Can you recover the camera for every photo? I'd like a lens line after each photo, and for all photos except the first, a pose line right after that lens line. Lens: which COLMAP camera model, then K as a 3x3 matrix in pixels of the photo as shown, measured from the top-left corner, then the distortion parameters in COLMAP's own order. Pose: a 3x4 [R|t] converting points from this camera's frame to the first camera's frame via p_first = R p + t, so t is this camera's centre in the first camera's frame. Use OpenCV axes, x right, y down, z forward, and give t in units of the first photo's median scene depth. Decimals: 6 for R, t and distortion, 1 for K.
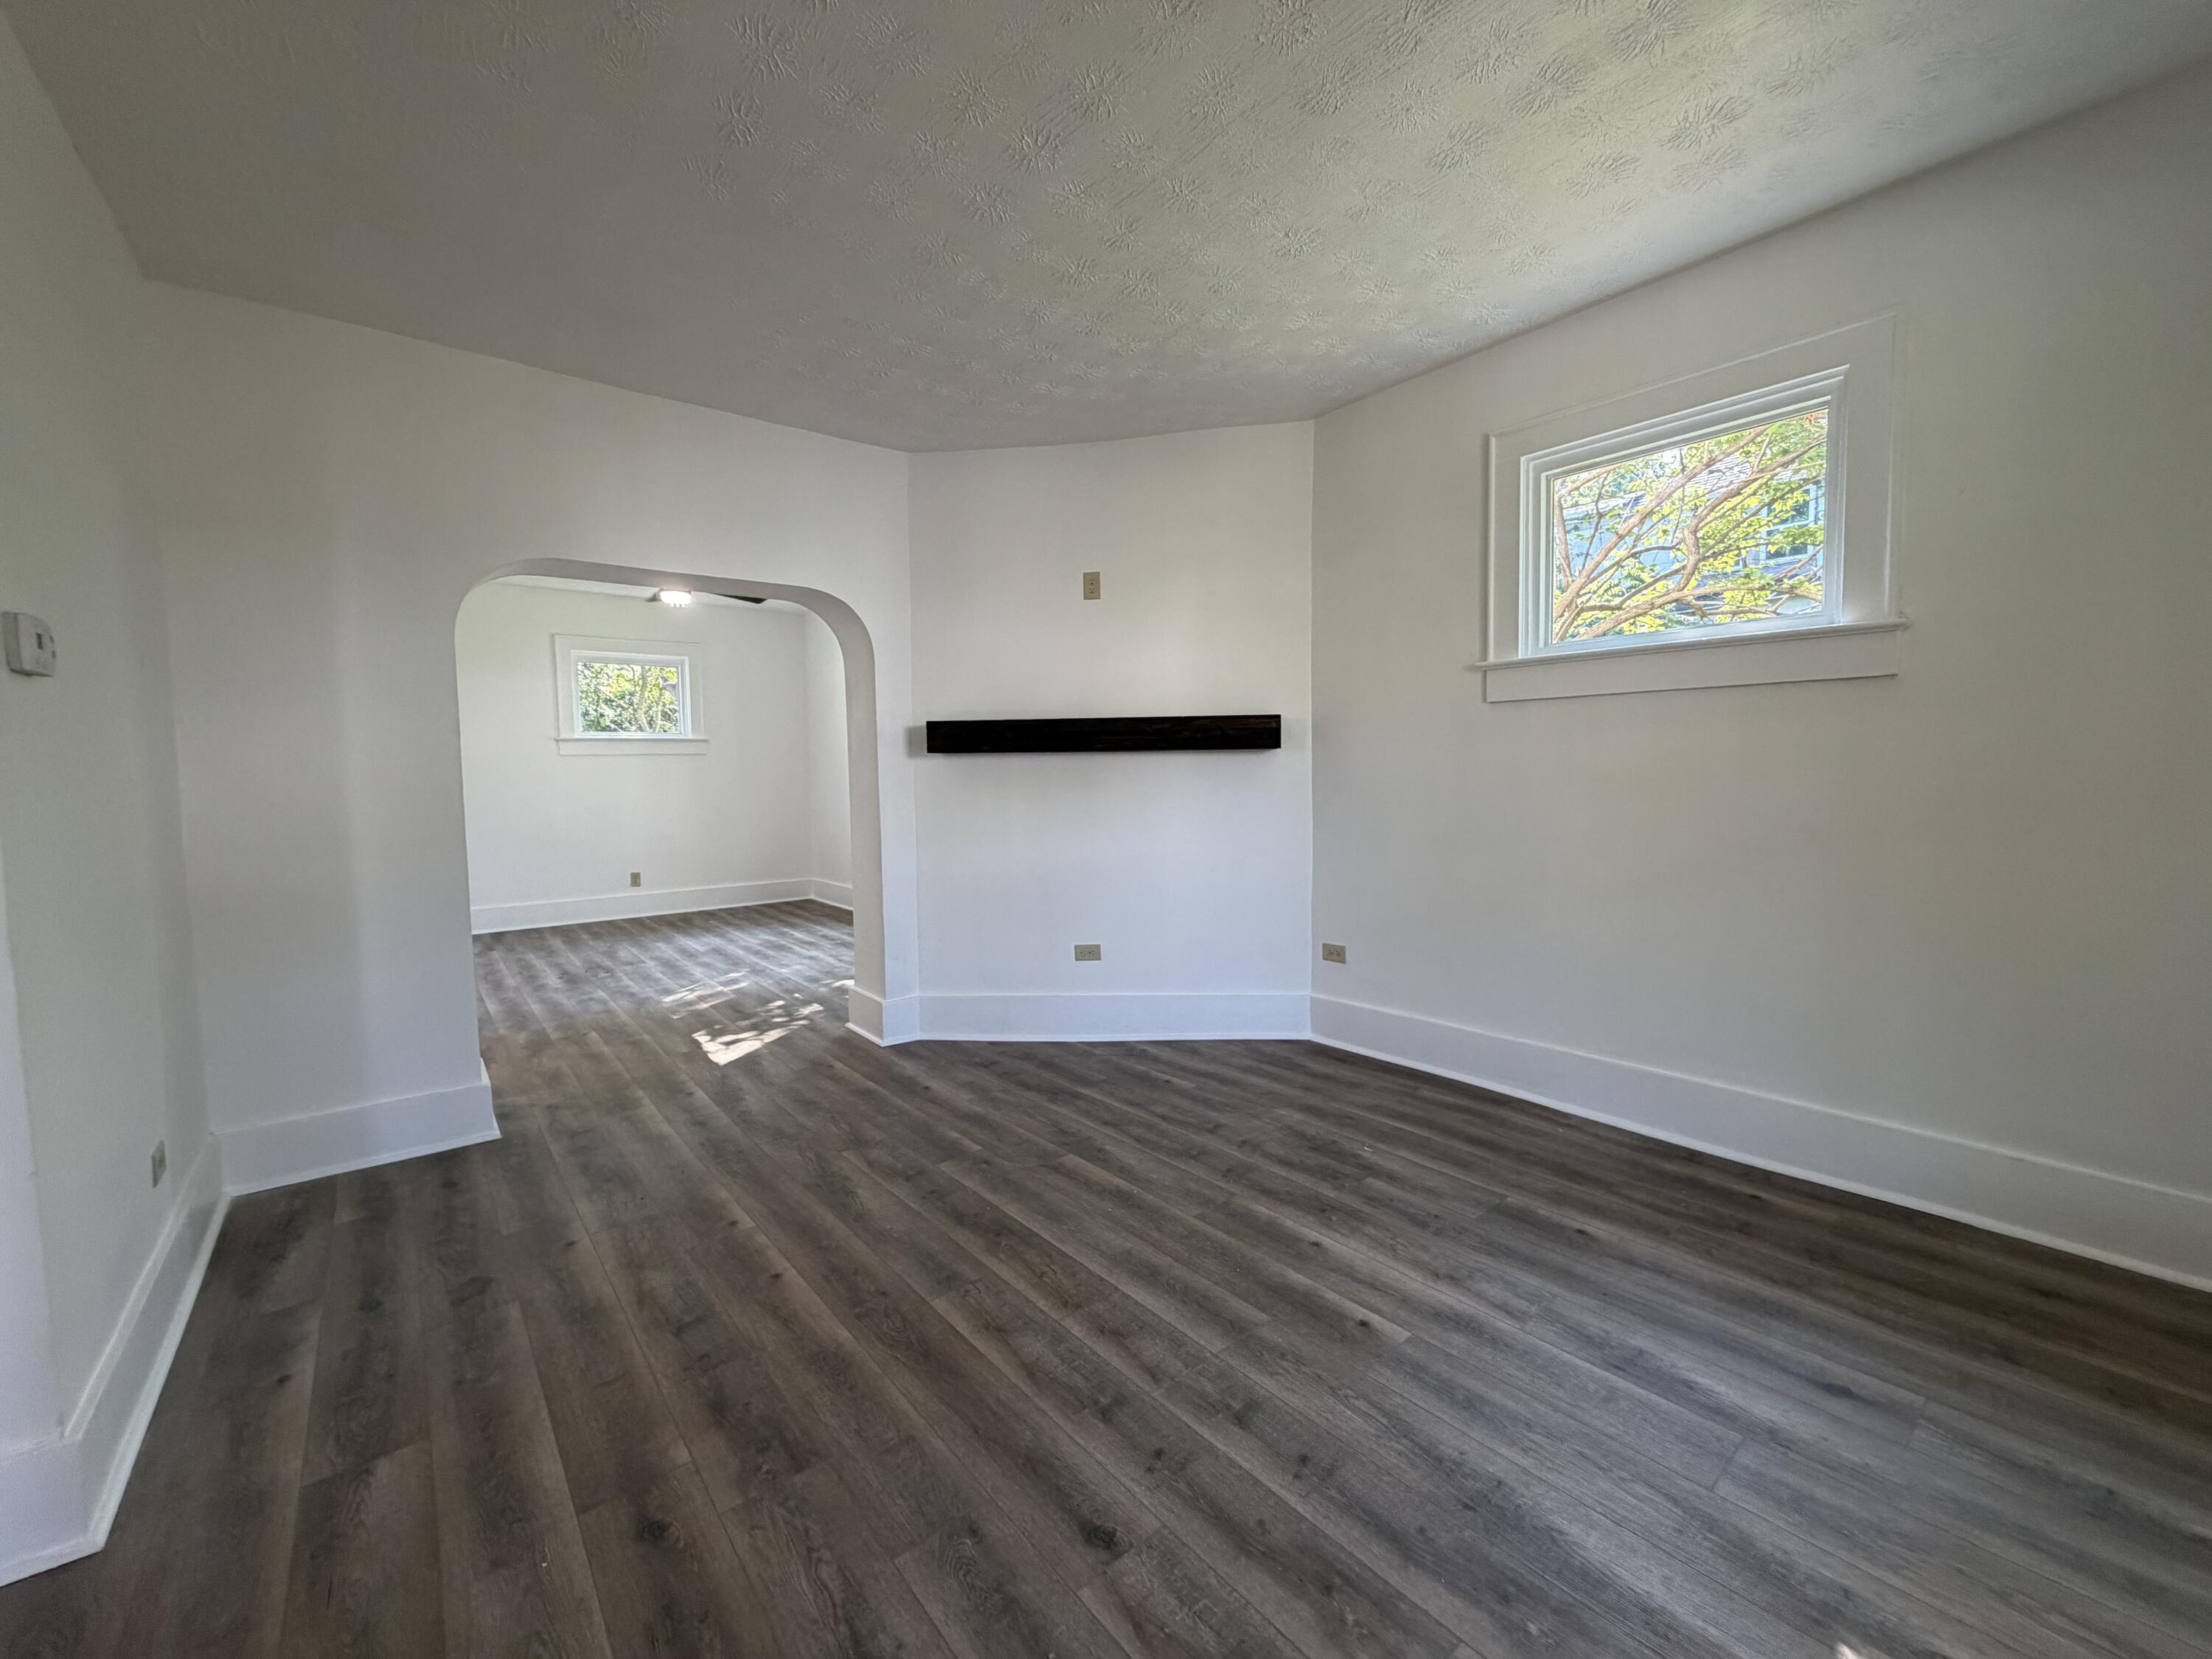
lens RADIAL K [[884.6, 0, 1108.6], [0, 884.6, 825.3], [0, 0, 1]] dist [0.002721, 0.000100]
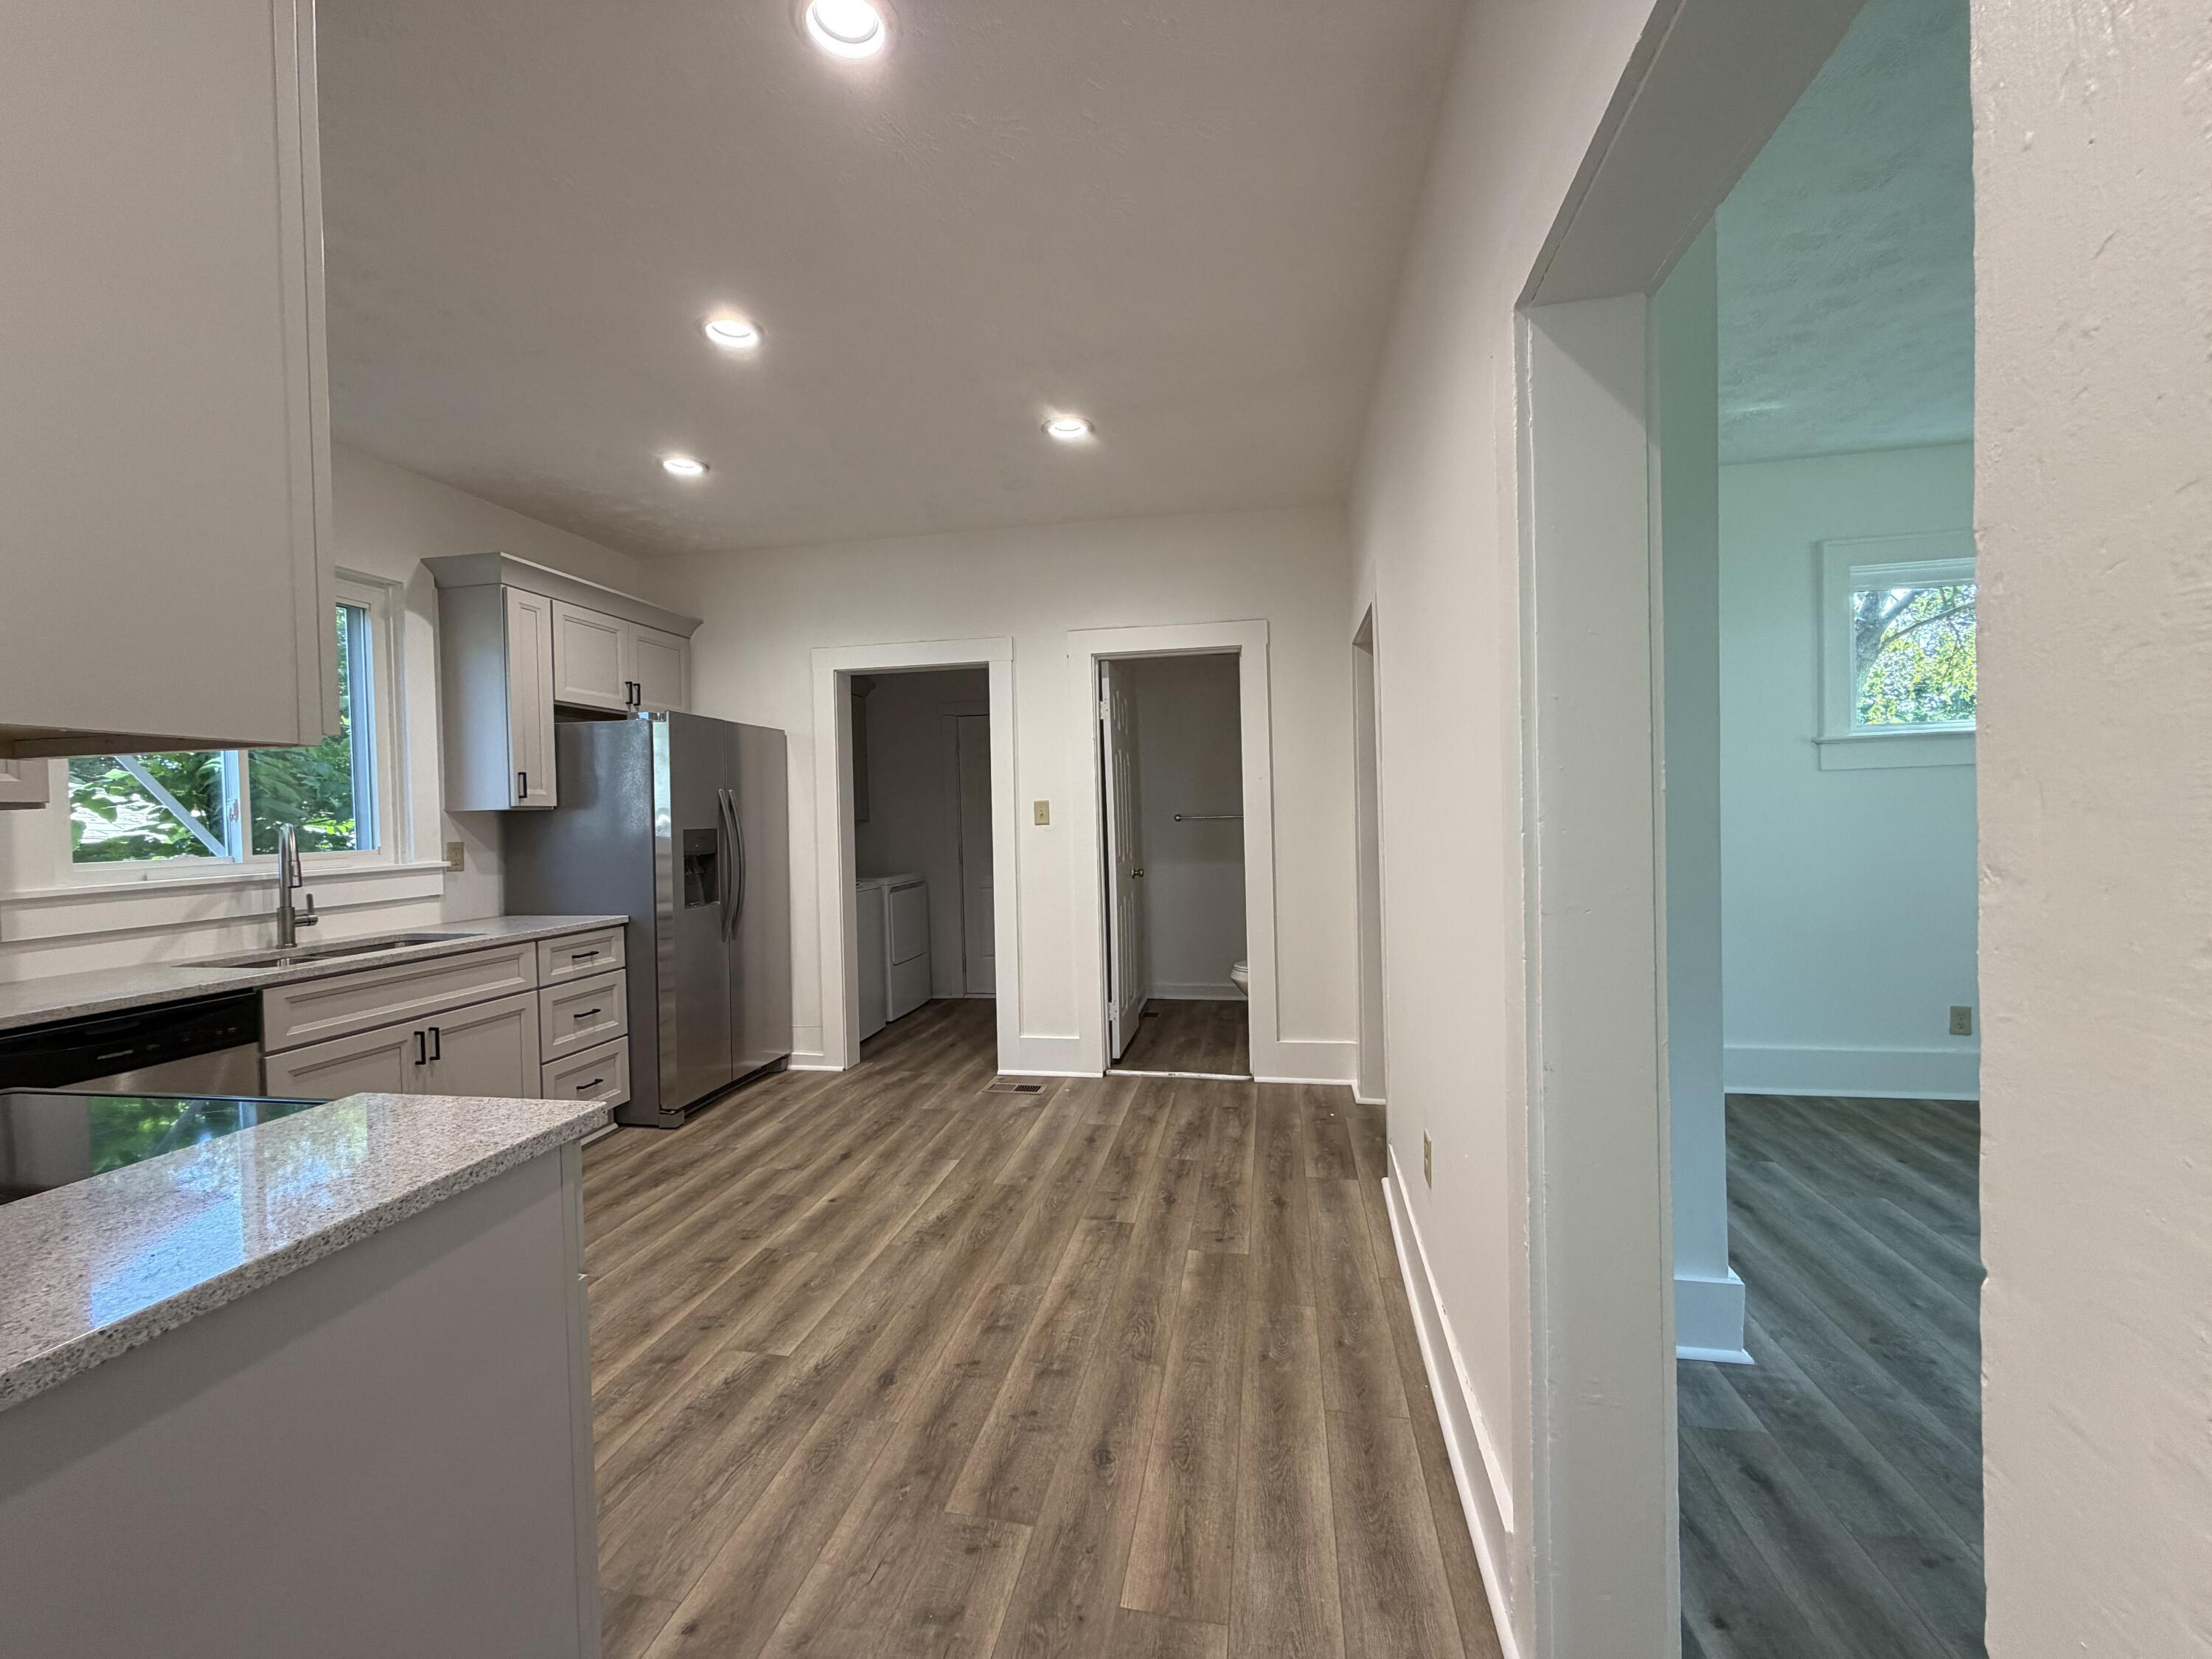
lens RADIAL K [[884.6, 0, 1116.1], [0, 884.6, 827.9], [0, 0, 1]] dist [0.002721, 0.000100]
pose [[0.644142, 0.006288, -0.764880, -1.261496], [-0.028986, 0.999449, -0.016195, -0.063792], [0.764356, 0.032603, 0.643970, 0.886731]]
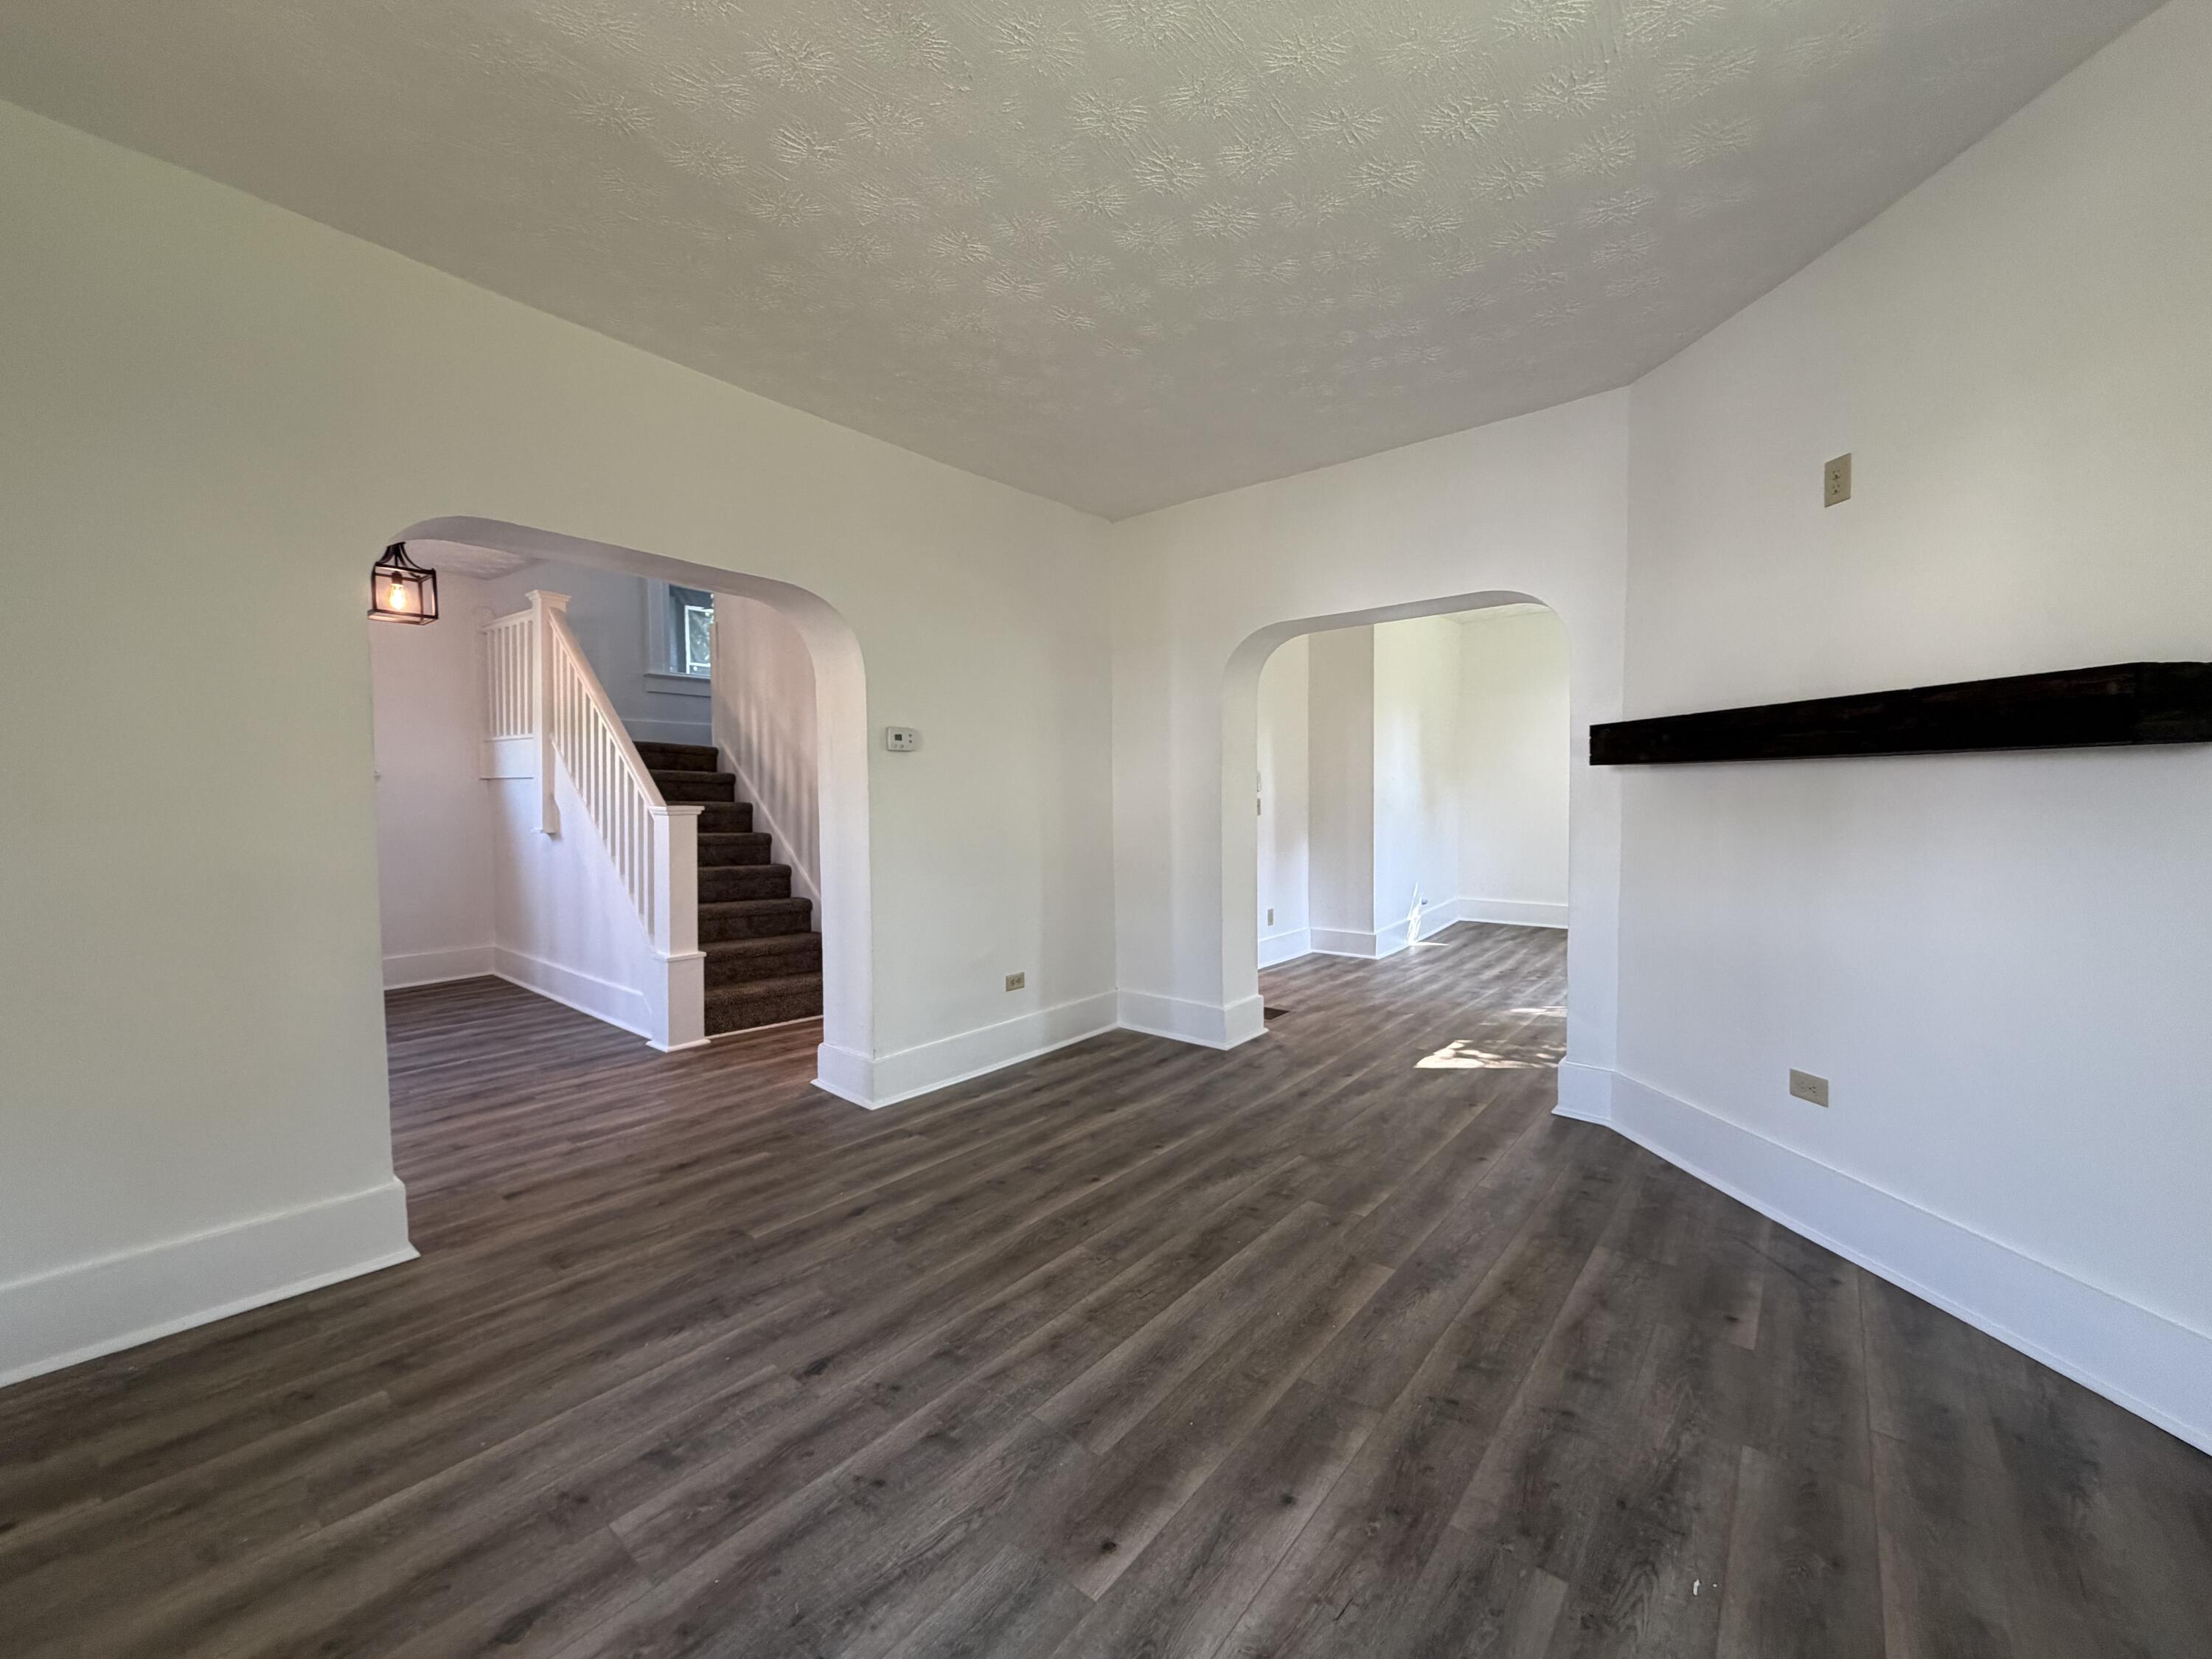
lens RADIAL K [[884.6, 0, 1091.4], [0, 884.6, 823.0], [0, 0, 1]] dist [0.002721, 0.000100]
pose [[0.186428, 0.047692, -0.981310, 0.681328], [-0.054485, 0.997786, 0.038142, -0.048793], [0.980957, 0.046356, 0.188613, 0.564398]]
